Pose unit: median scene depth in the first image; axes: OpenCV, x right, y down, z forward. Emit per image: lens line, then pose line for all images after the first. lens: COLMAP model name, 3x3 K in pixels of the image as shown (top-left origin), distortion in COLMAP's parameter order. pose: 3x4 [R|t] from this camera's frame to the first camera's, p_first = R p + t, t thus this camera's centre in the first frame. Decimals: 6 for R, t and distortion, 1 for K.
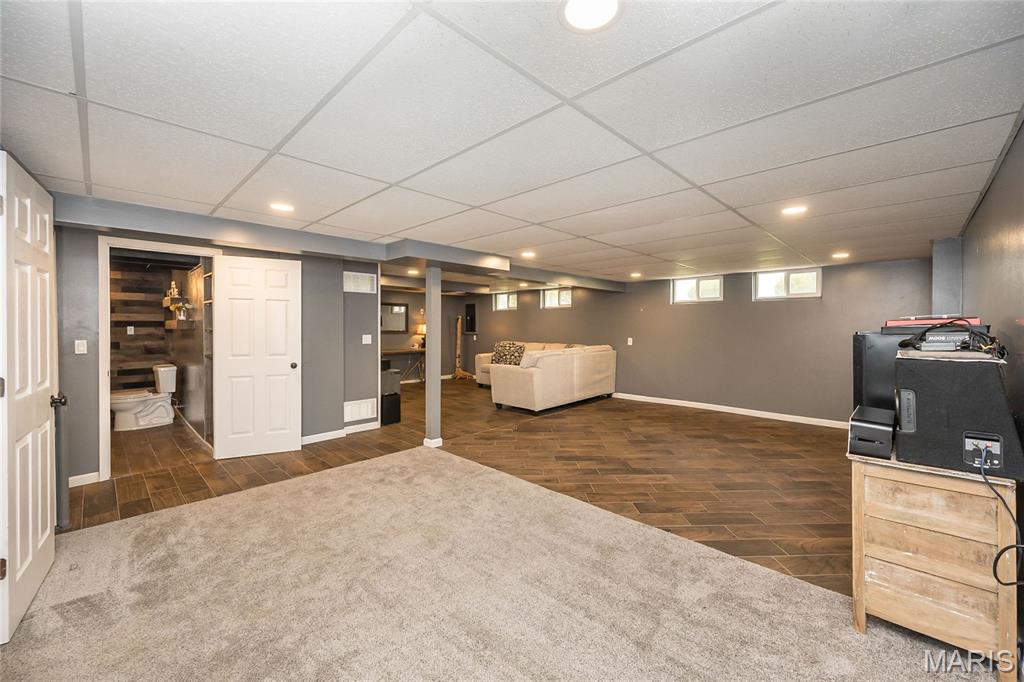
lens RADIAL K [[404.0, 0, 483.7], [0, 404.0, 329.1], [0, 0, 1]] dist [0.000180, -0.000104]
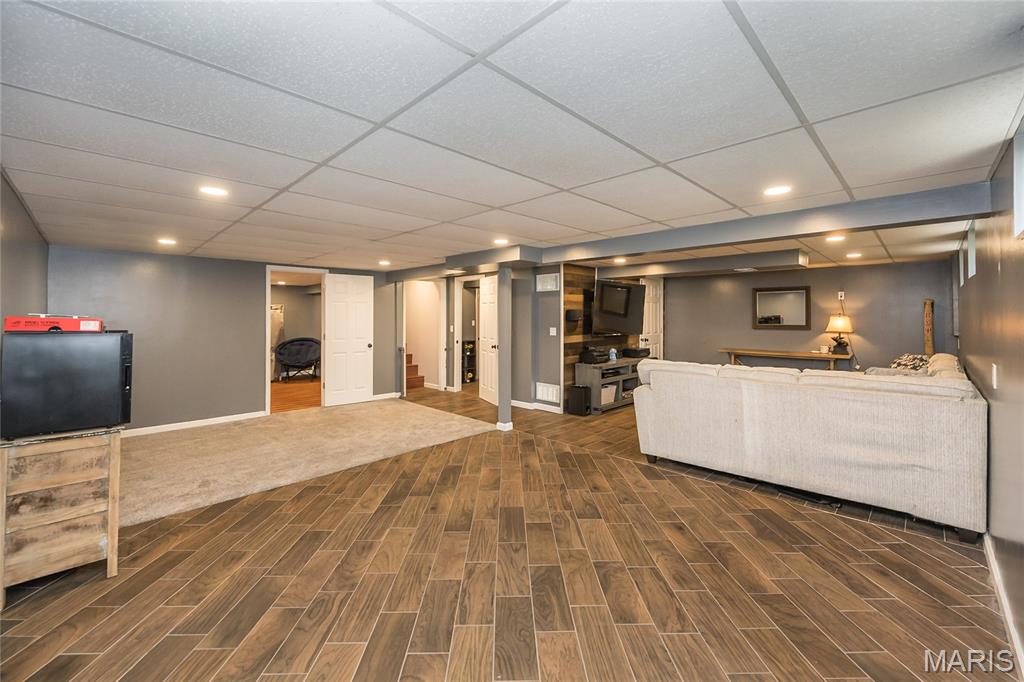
lens RADIAL K [[417.9, 0, 509.4], [0, 417.9, 316.8], [0, 0, 1]] dist [0.000897, 0.000031]
pose [[0.025045, 0.001088, -0.999686, 1.263097], [-0.003980, 0.999992, 0.000988, -0.024778], [0.999678, 0.003954, 0.025049, 1.221155]]
